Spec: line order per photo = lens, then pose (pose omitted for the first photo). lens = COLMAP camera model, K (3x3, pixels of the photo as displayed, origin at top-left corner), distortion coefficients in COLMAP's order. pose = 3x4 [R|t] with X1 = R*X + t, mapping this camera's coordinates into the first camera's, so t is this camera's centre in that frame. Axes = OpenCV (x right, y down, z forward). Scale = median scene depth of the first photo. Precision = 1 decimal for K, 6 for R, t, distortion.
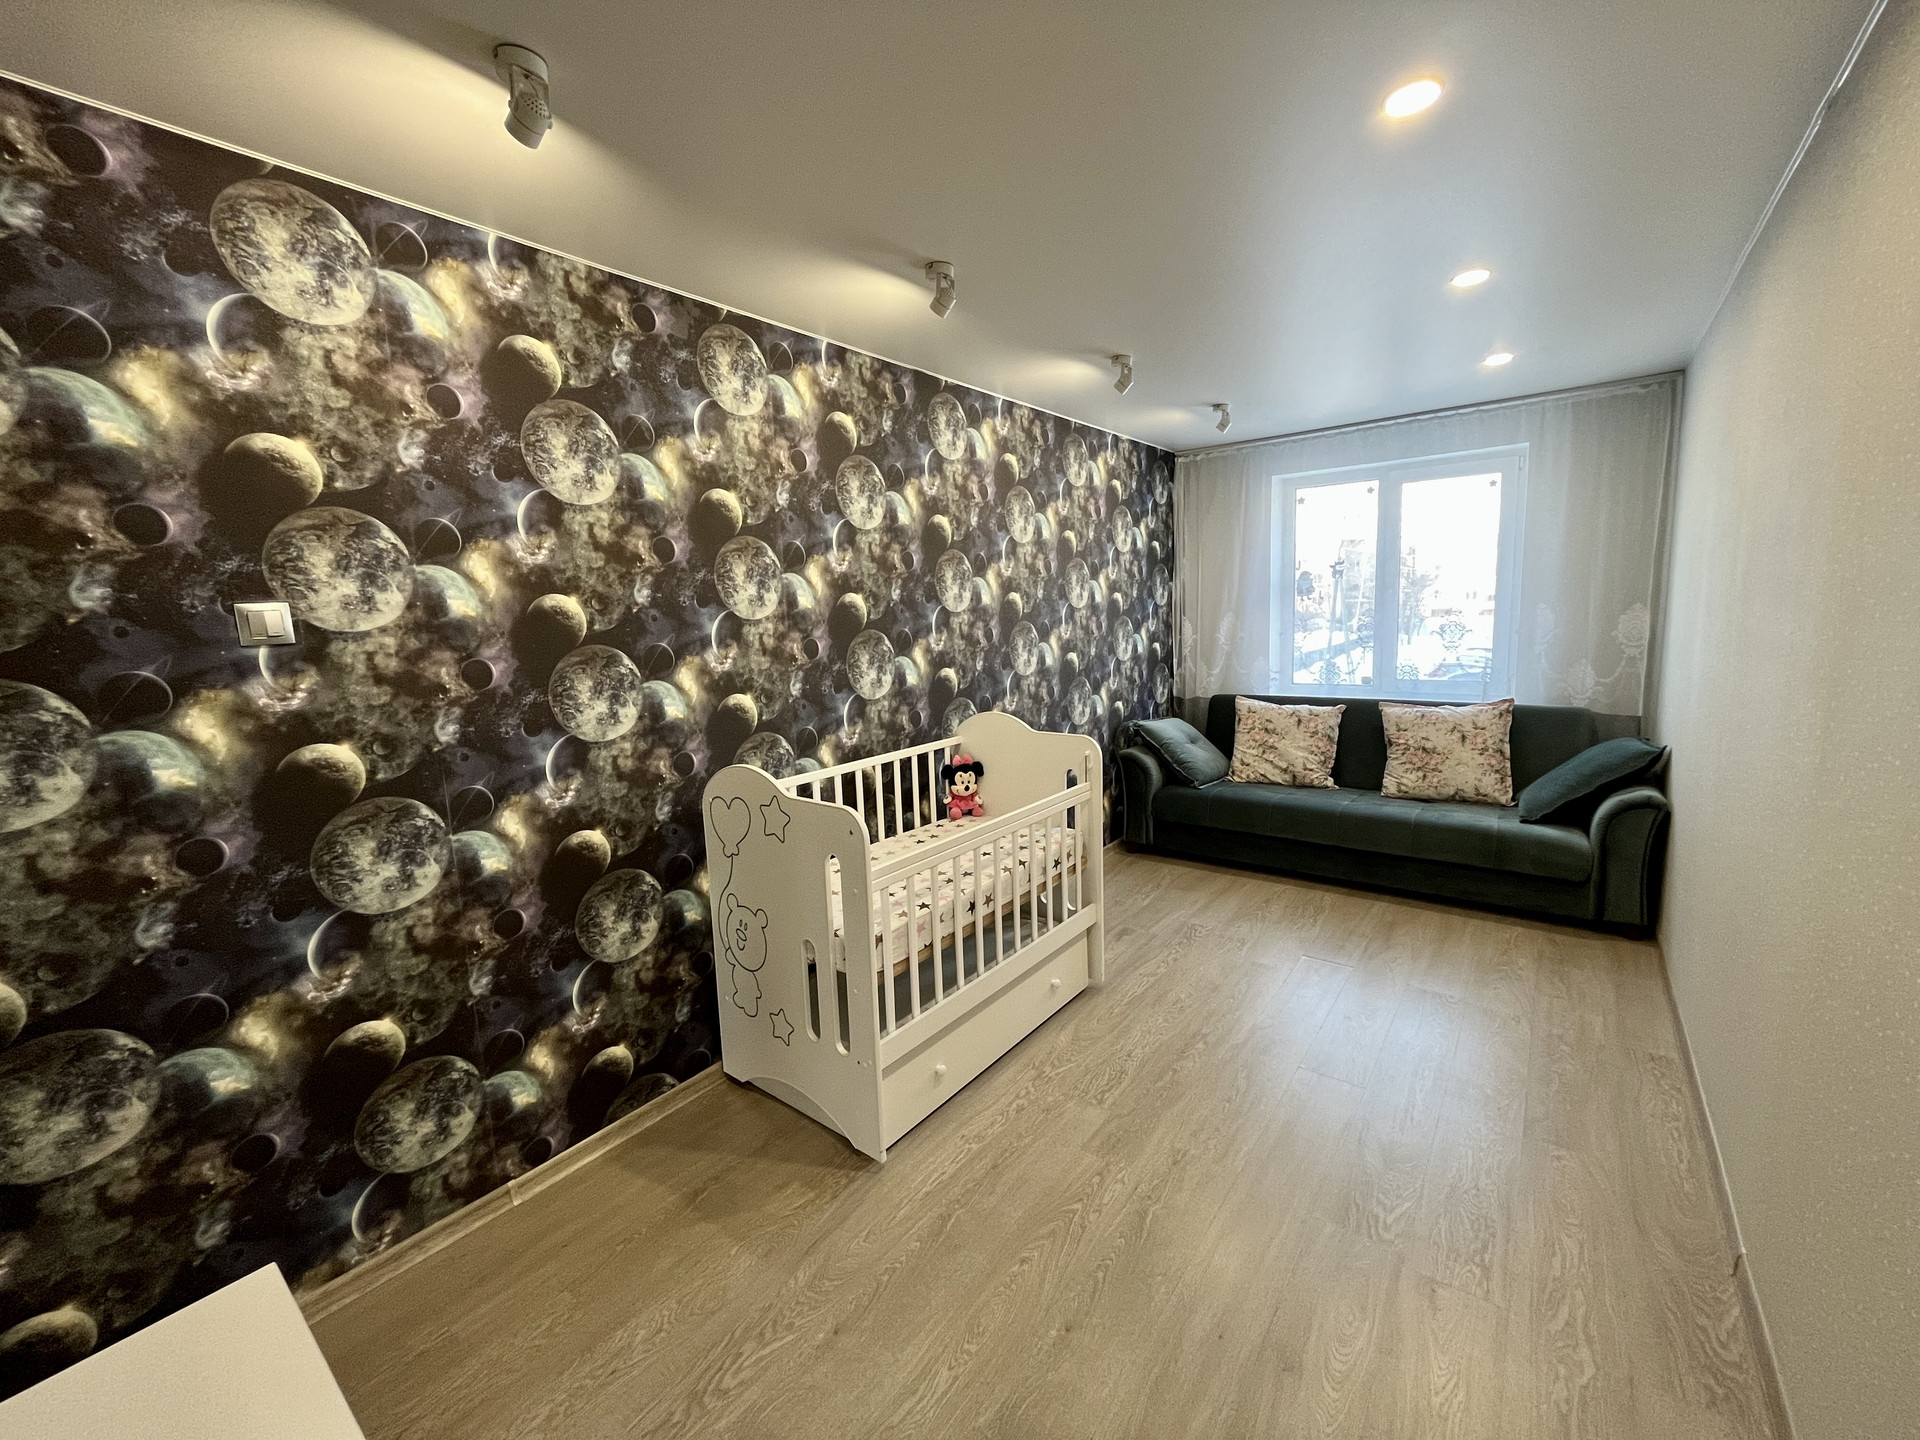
lens RADIAL K [[772.8, 0, 960.7], [0, 772.8, 717.4], [0, 0, 1]] dist [-0.003452, 0.000325]
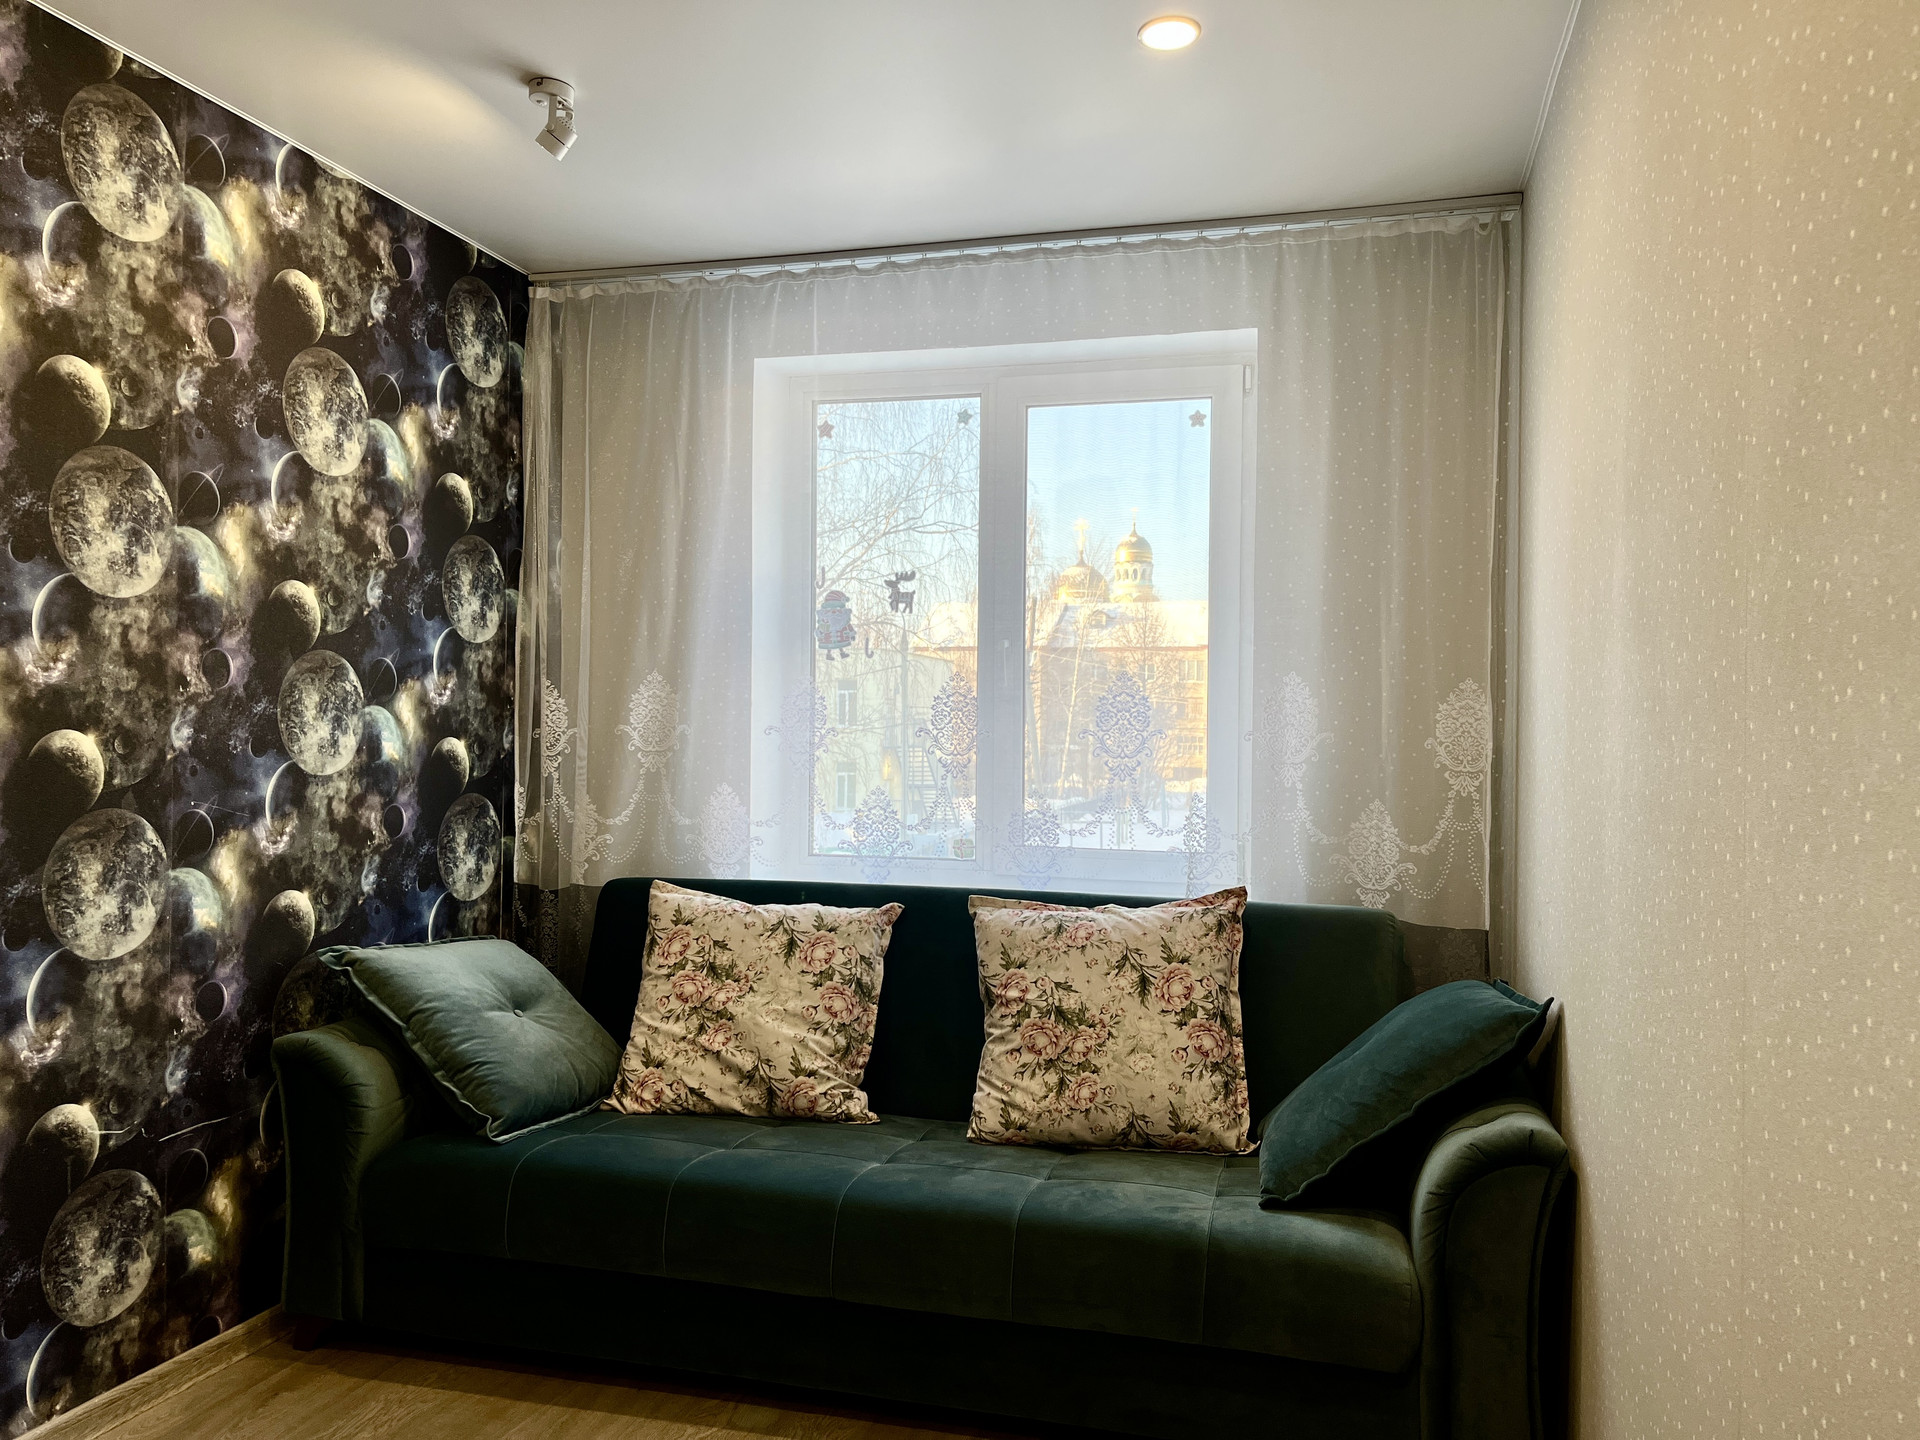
lens RADIAL K [[1450.1, 0, 956.1], [0, 1450.1, 720.3], [0, 0, 1]] dist [0.049678, -0.013506]
pose [[0.923421, 0.056661, 0.379584, 0.322836], [0.003646, 0.987702, -0.156303, 0.010940], [-0.383772, 0.145717, 0.911858, 0.393274]]
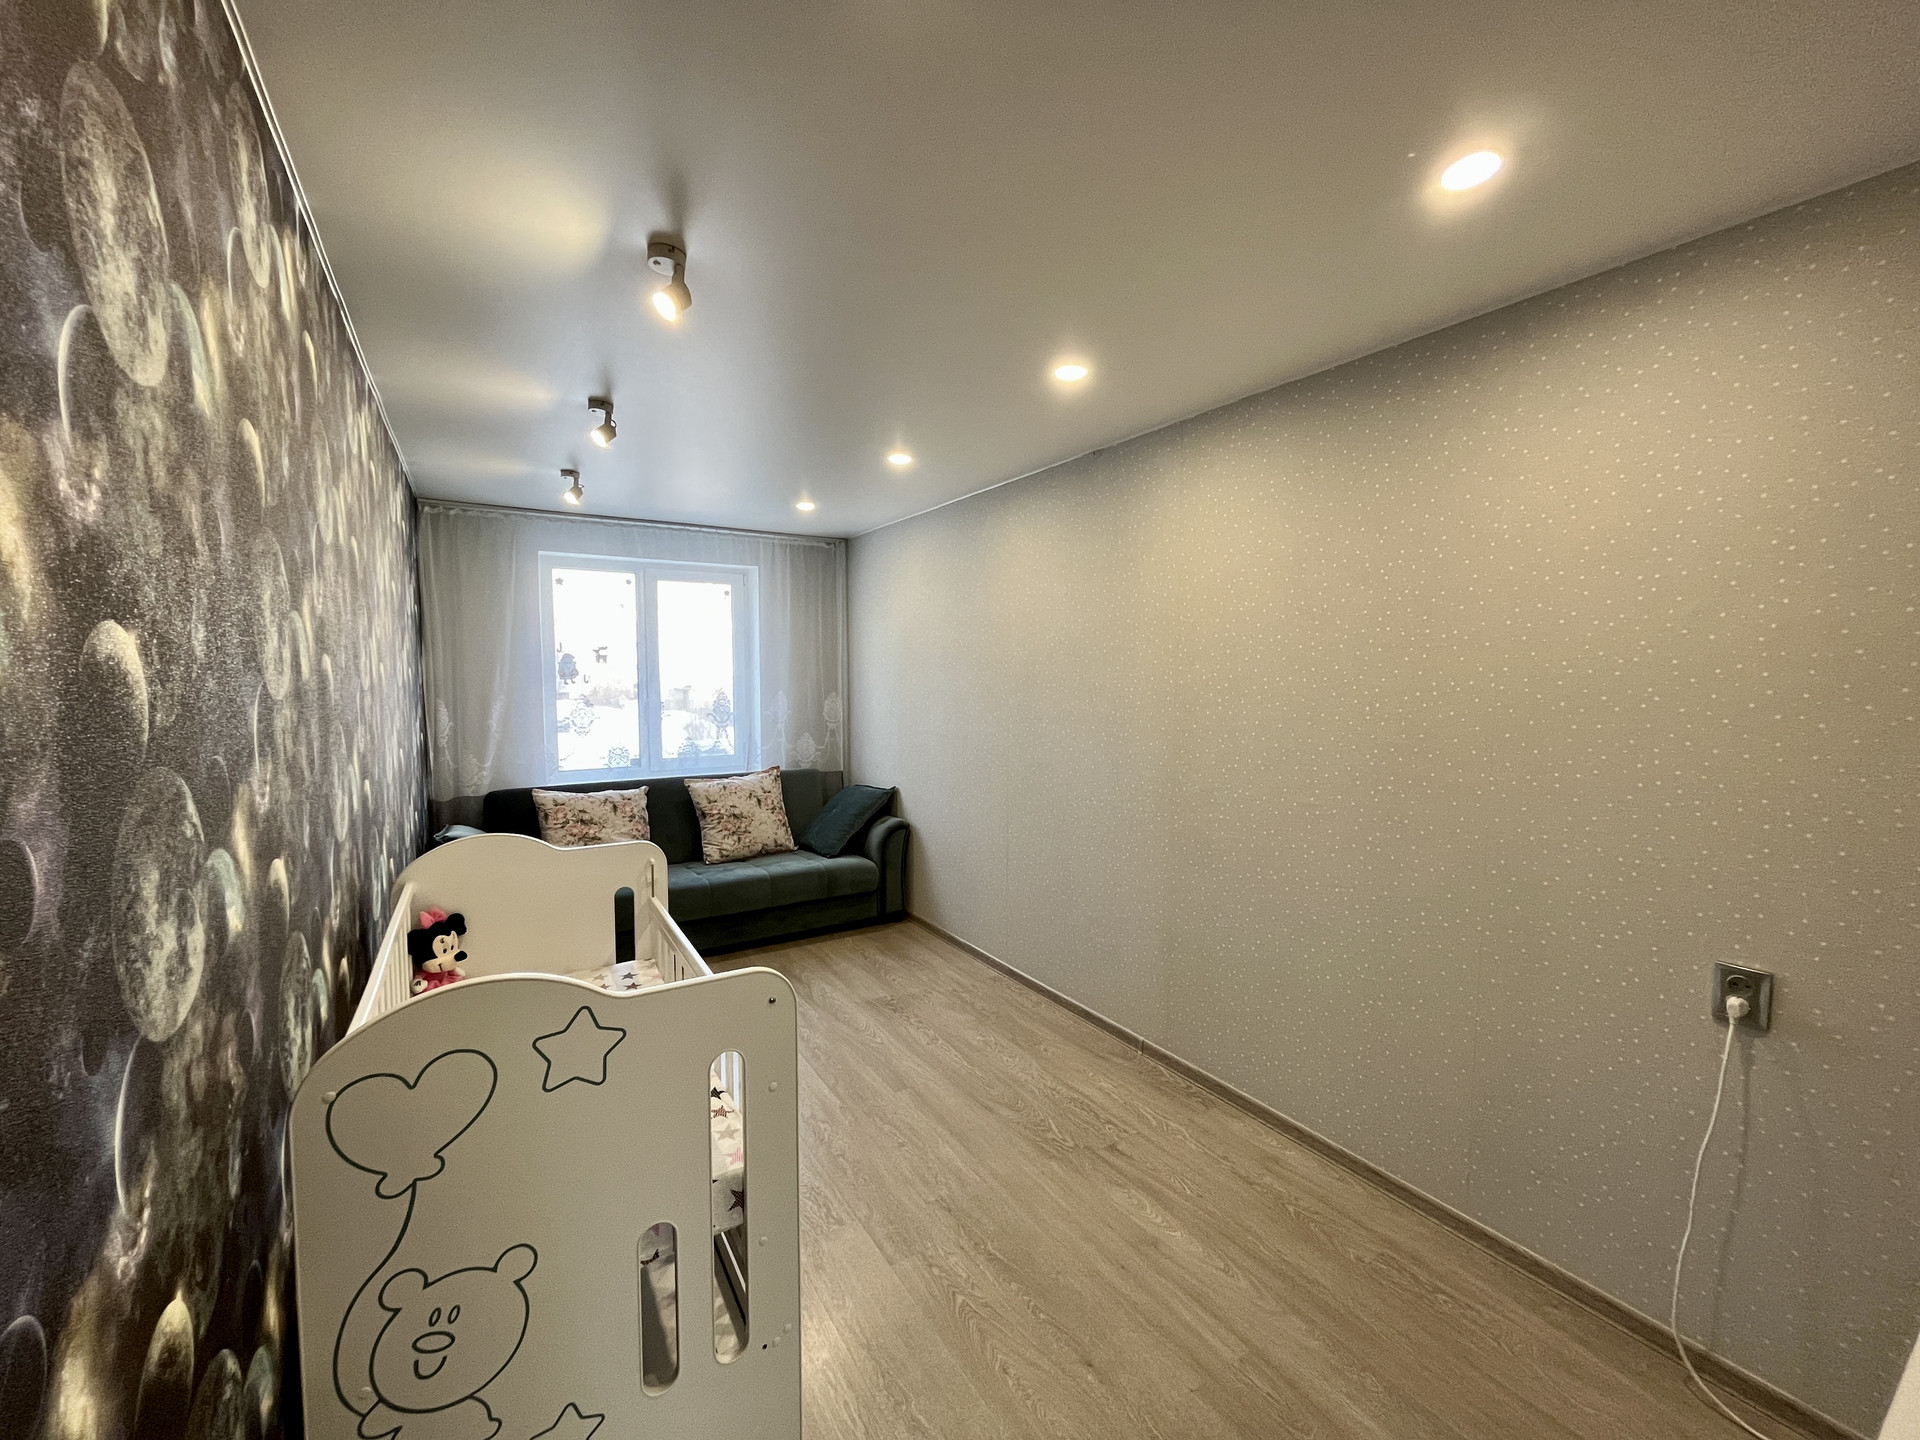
lens RADIAL K [[772.8, 0, 959.2], [0, 772.8, 721.7], [0, 0, 1]] dist [-0.003452, 0.000325]
pose [[0.347118, -0.022112, 0.937561, -0.448674], [0.119768, 0.992581, -0.020932, -0.041674], [-0.930142, 0.119555, 0.347191, 0.346636]]
